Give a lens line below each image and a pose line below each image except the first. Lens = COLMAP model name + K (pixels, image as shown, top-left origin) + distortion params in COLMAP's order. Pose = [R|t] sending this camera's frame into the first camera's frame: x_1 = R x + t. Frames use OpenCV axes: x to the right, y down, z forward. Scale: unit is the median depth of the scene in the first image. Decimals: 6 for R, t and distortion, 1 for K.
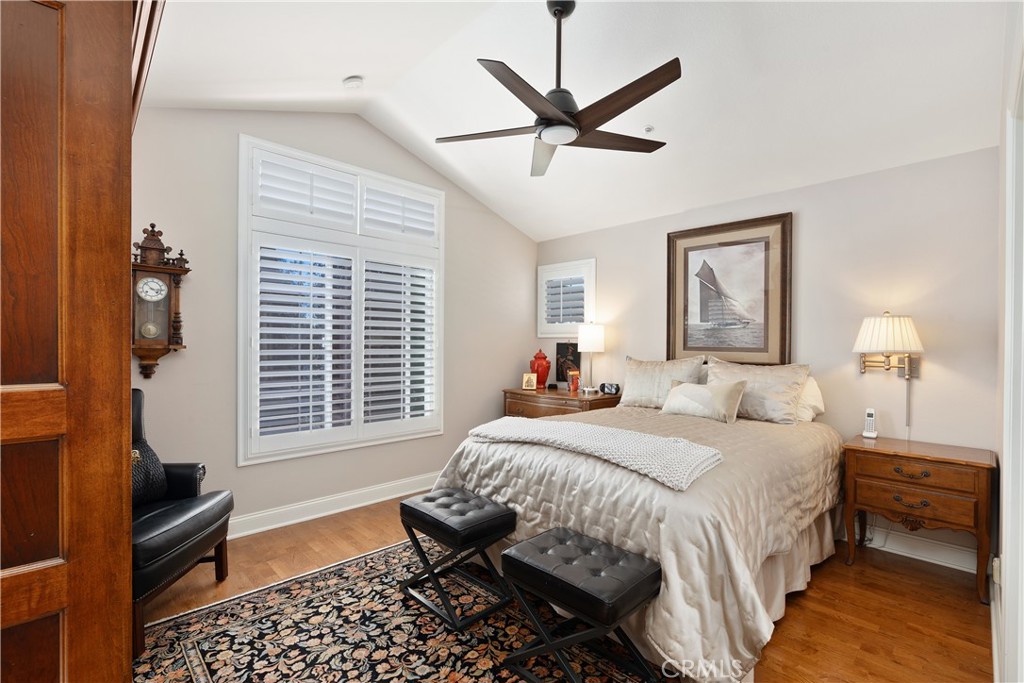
lens RADIAL K [[464.6, 0, 511.8], [0, 464.6, 343.6], [0, 0, 1]] dist [-0.002583, -0.000098]
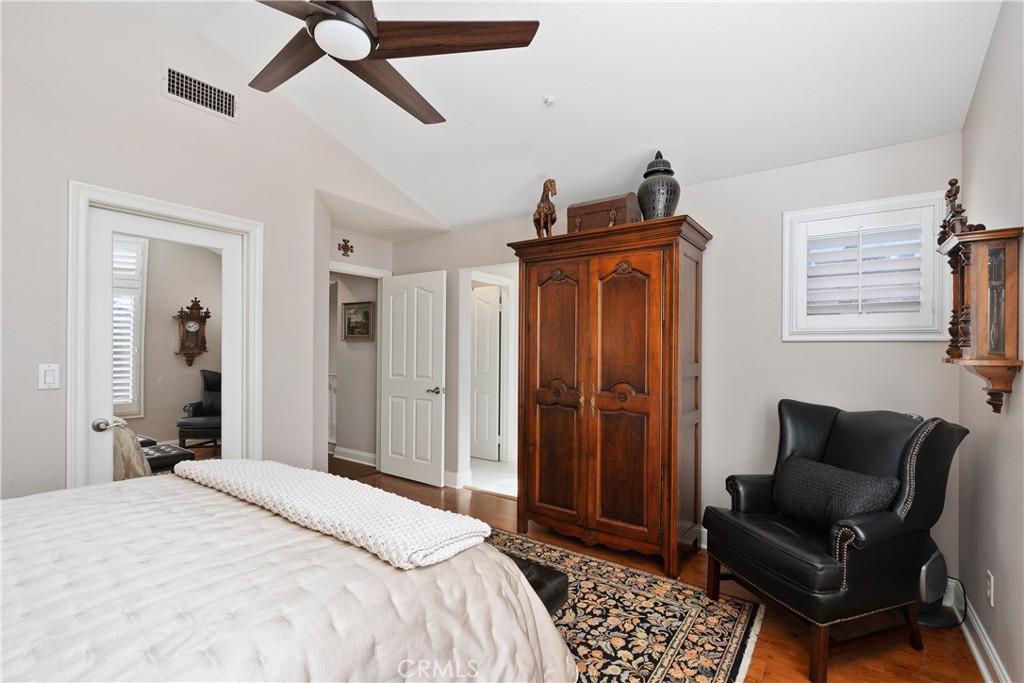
lens RADIAL K [[464.6, 0, 513.5], [0, 464.6, 345.2], [0, 0, 1]] dist [-0.002583, -0.000098]
pose [[-0.982174, -0.014158, -0.187439, -0.024805], [-0.013913, 0.999900, -0.002625, -0.008897], [0.187458, 0.000030, -0.982273, 1.990672]]
